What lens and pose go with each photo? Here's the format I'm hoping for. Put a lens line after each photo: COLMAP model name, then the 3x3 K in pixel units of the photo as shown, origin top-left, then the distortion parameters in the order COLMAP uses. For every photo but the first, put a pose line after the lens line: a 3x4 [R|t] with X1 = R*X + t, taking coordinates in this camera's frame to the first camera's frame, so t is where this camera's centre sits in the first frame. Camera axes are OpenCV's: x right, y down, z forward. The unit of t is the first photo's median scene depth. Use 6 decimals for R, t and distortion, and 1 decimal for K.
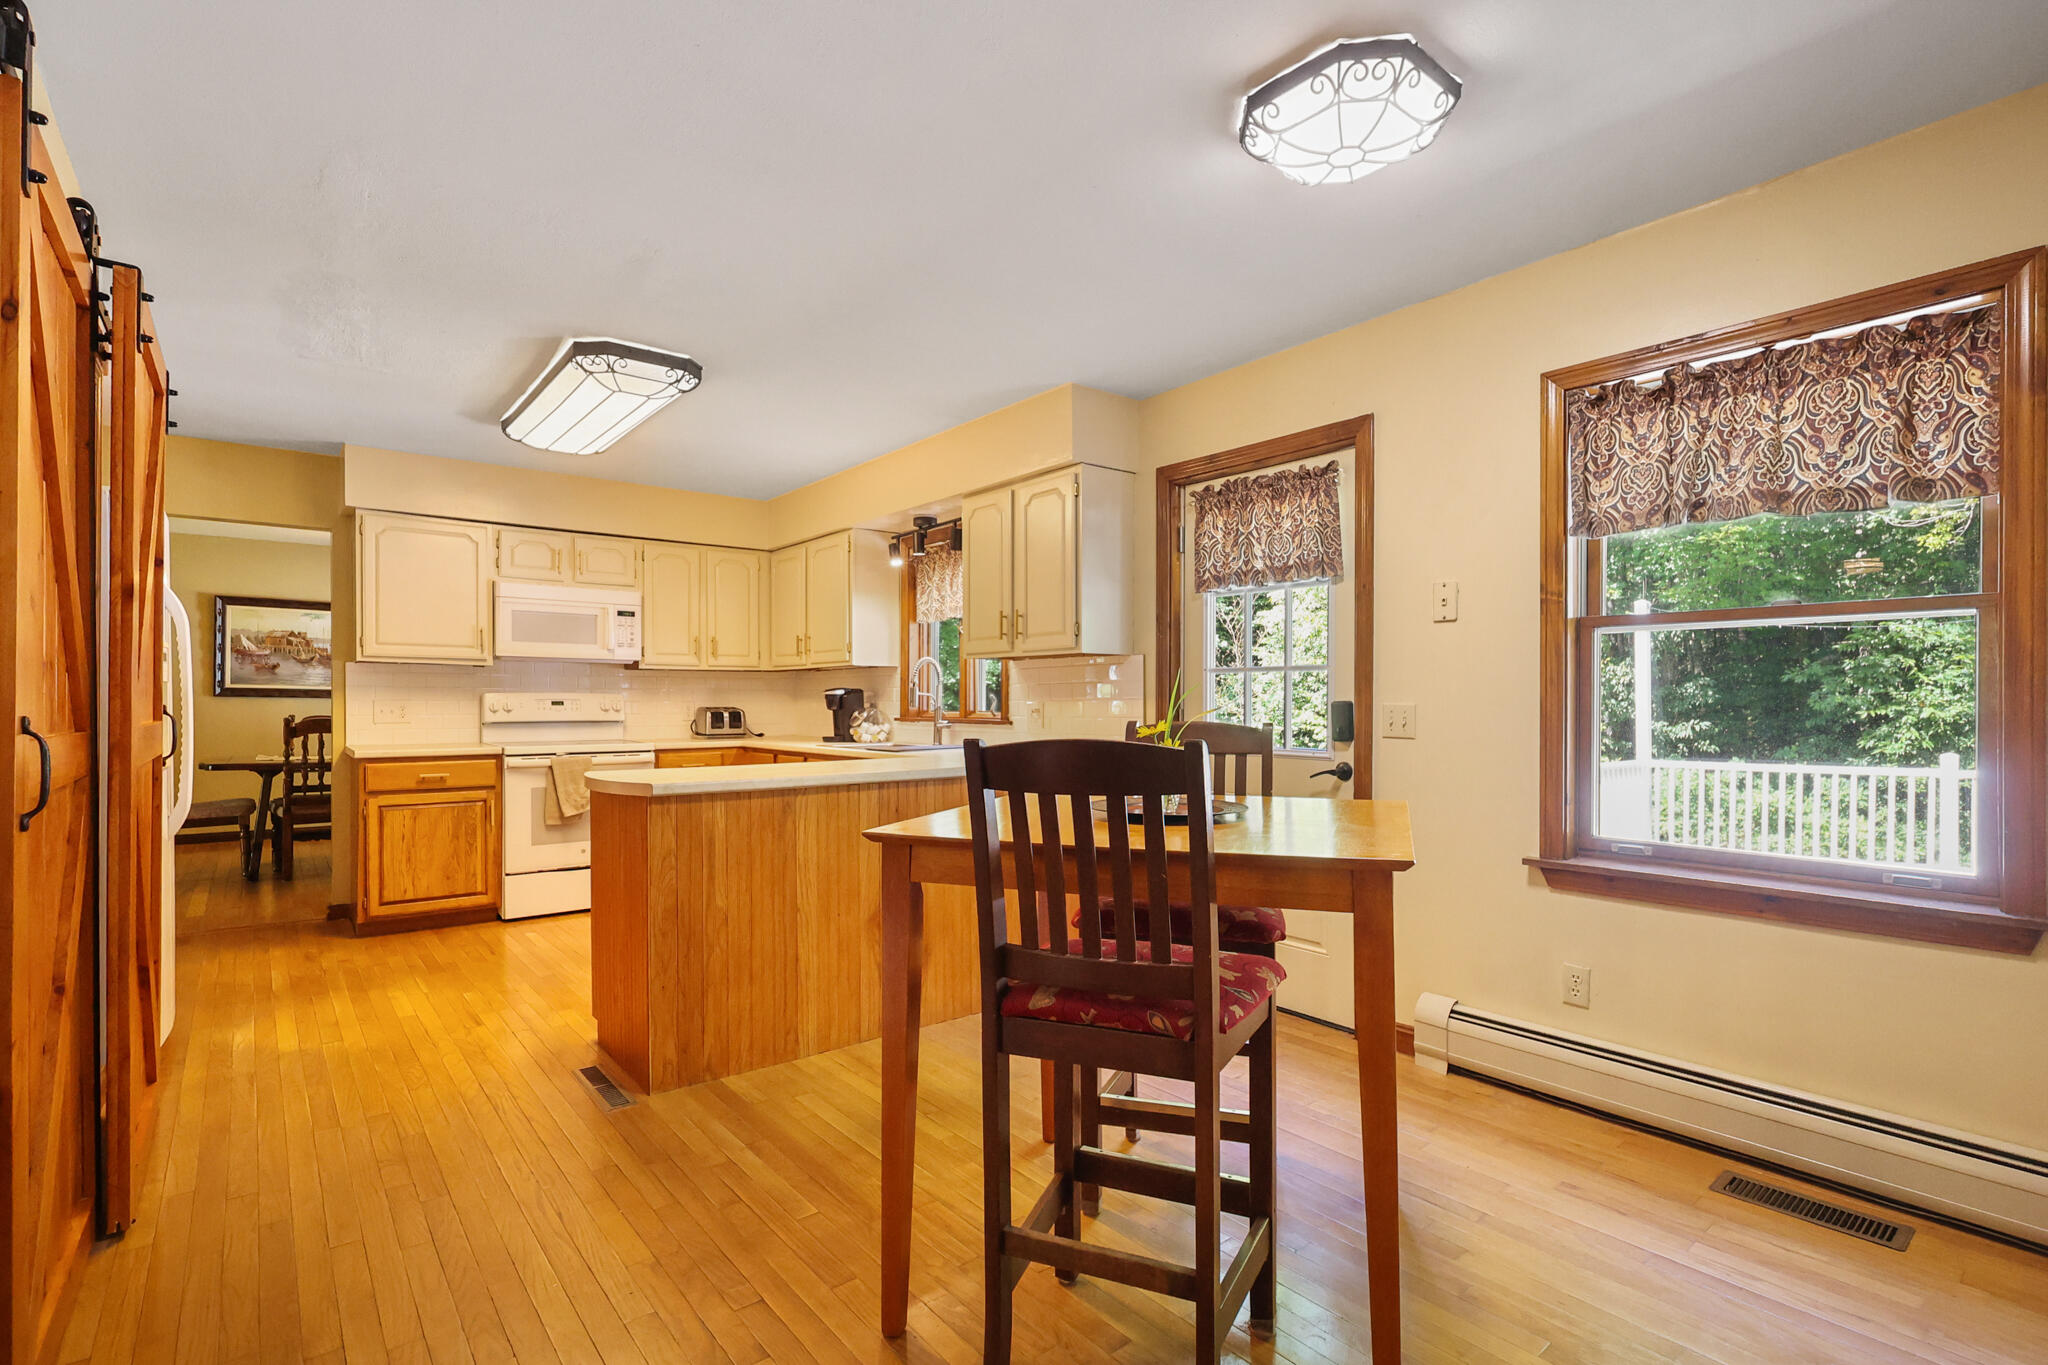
lens RADIAL K [[966.0, 0, 1033.6], [0, 966.0, 718.6], [0, 0, 1]] dist [0.000719, 0.000079]
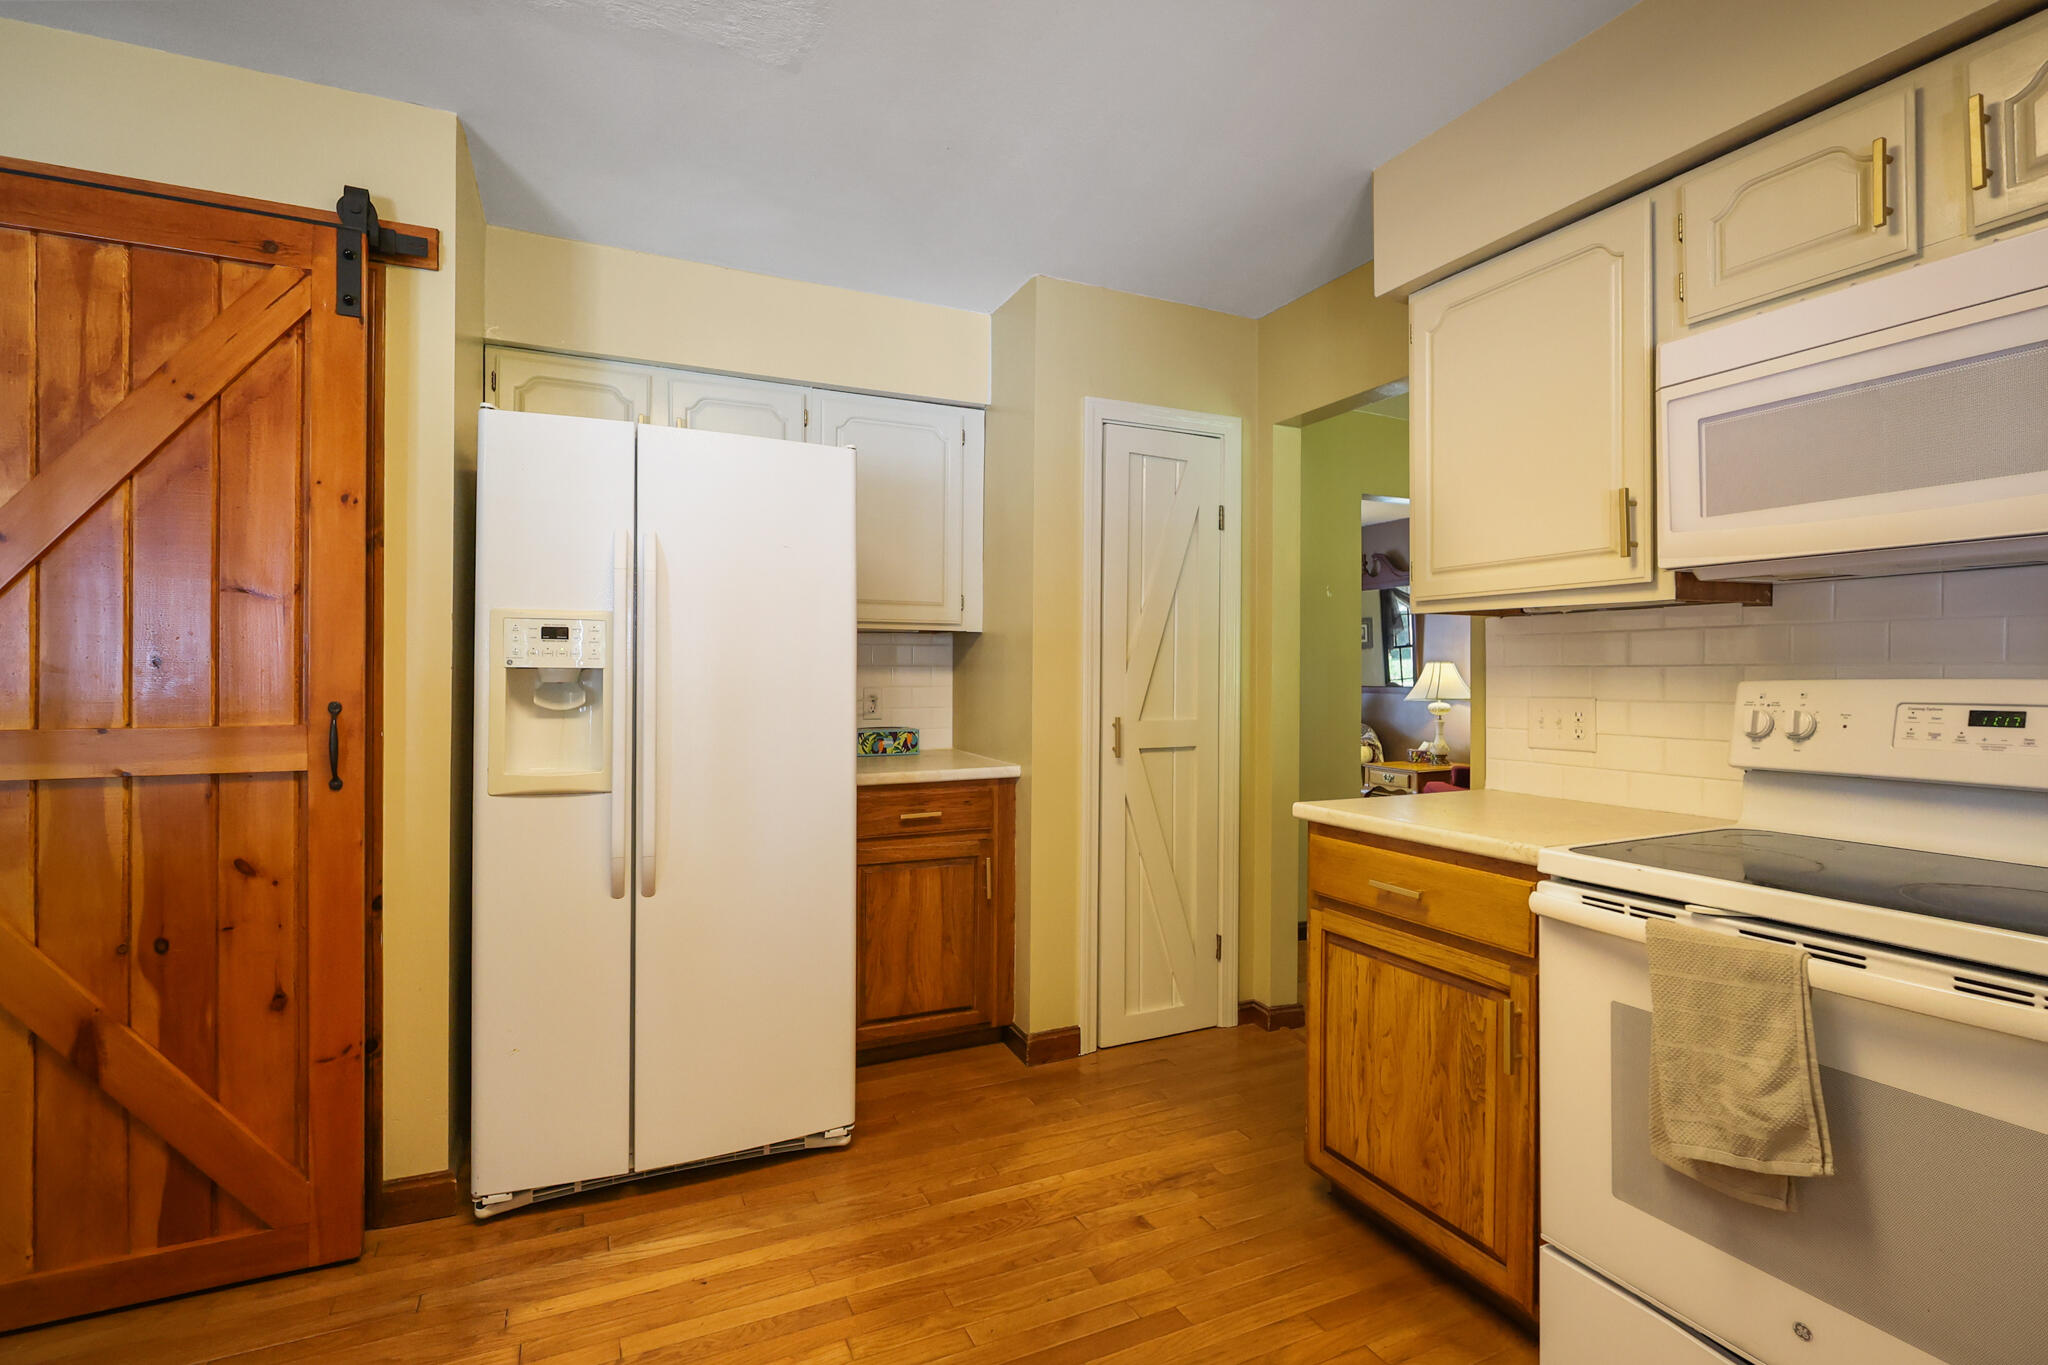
lens RADIAL K [[947.5, 0, 1016.1], [0, 947.5, 678.2], [0, 0, 1]] dist [0.000226, 0.000664]
pose [[-0.246390, -0.001666, -0.969169, -0.181650], [-0.022795, 0.999732, 0.004077, -0.023110], [0.968903, 0.023097, -0.246362, 0.842785]]
